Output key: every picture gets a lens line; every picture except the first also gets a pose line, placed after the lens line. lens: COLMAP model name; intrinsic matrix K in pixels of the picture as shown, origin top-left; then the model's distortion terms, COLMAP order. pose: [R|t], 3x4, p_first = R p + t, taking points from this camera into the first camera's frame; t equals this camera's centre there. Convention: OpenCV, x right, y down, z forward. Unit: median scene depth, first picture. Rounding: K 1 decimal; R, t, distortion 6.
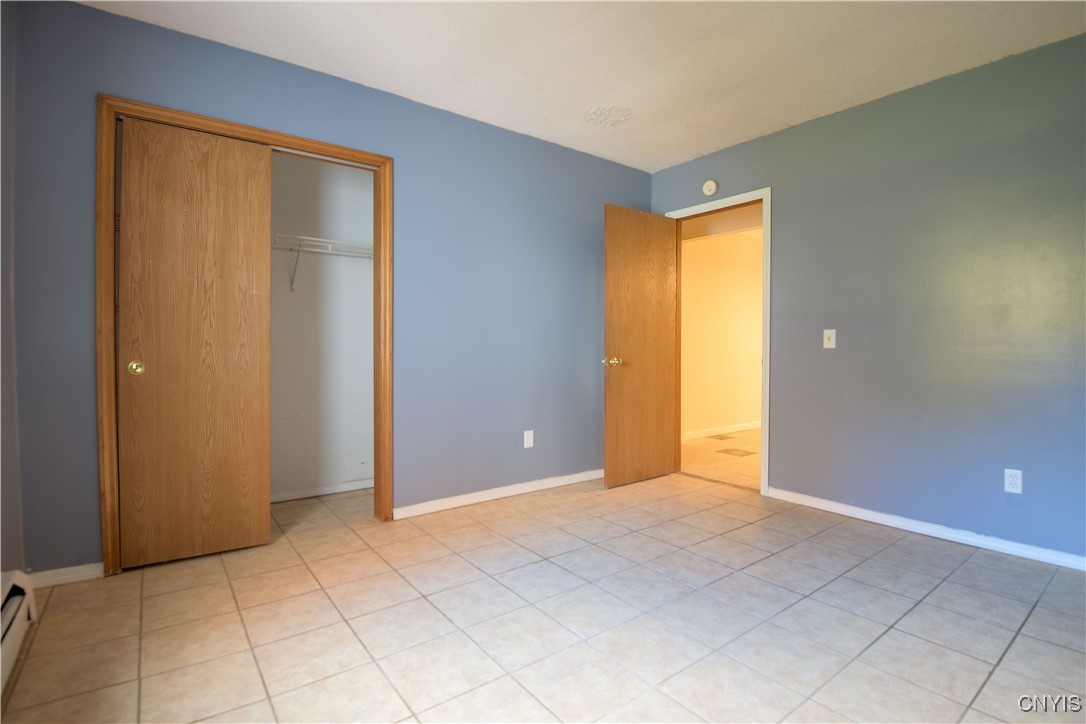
lens RADIAL K [[503.3, 0, 539.2], [0, 503.3, 351.8], [0, 0, 1]] dist [-0.027658, -0.000576]
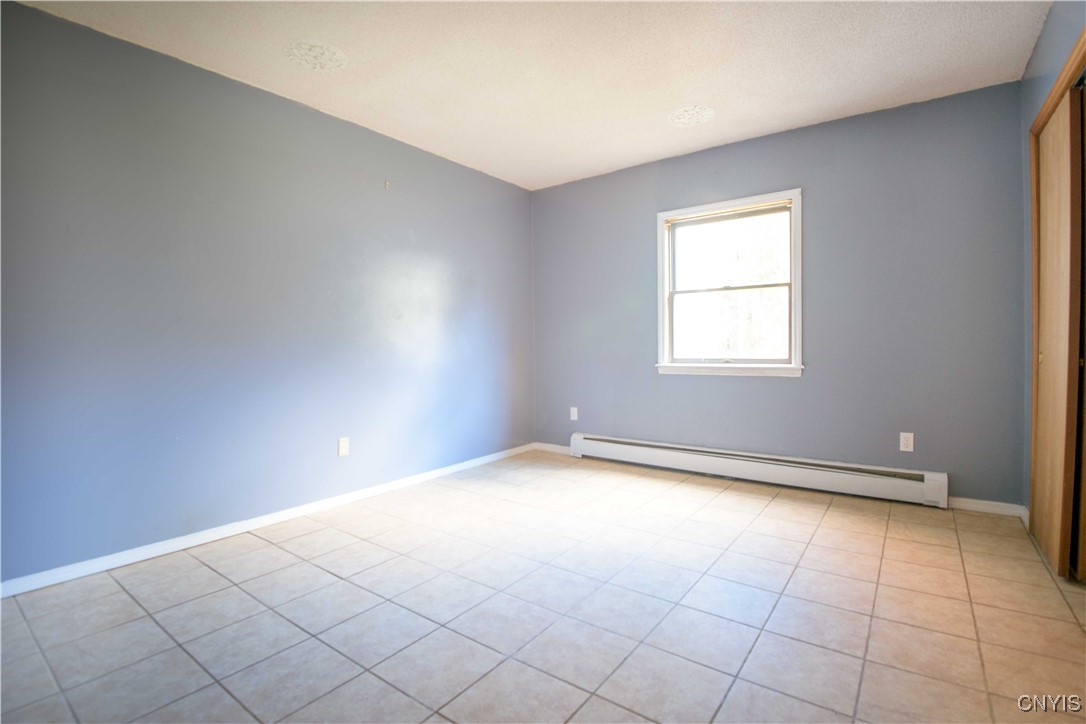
lens RADIAL K [[503.3, 0, 539.2], [0, 503.3, 351.8], [0, 0, 1]] dist [-0.027658, -0.000576]
pose [[-0.957326, 0.009581, -0.288853, 0.646759], [0.001943, 0.999641, 0.026719, -0.011798], [0.289005, 0.025018, -0.957001, 1.941274]]
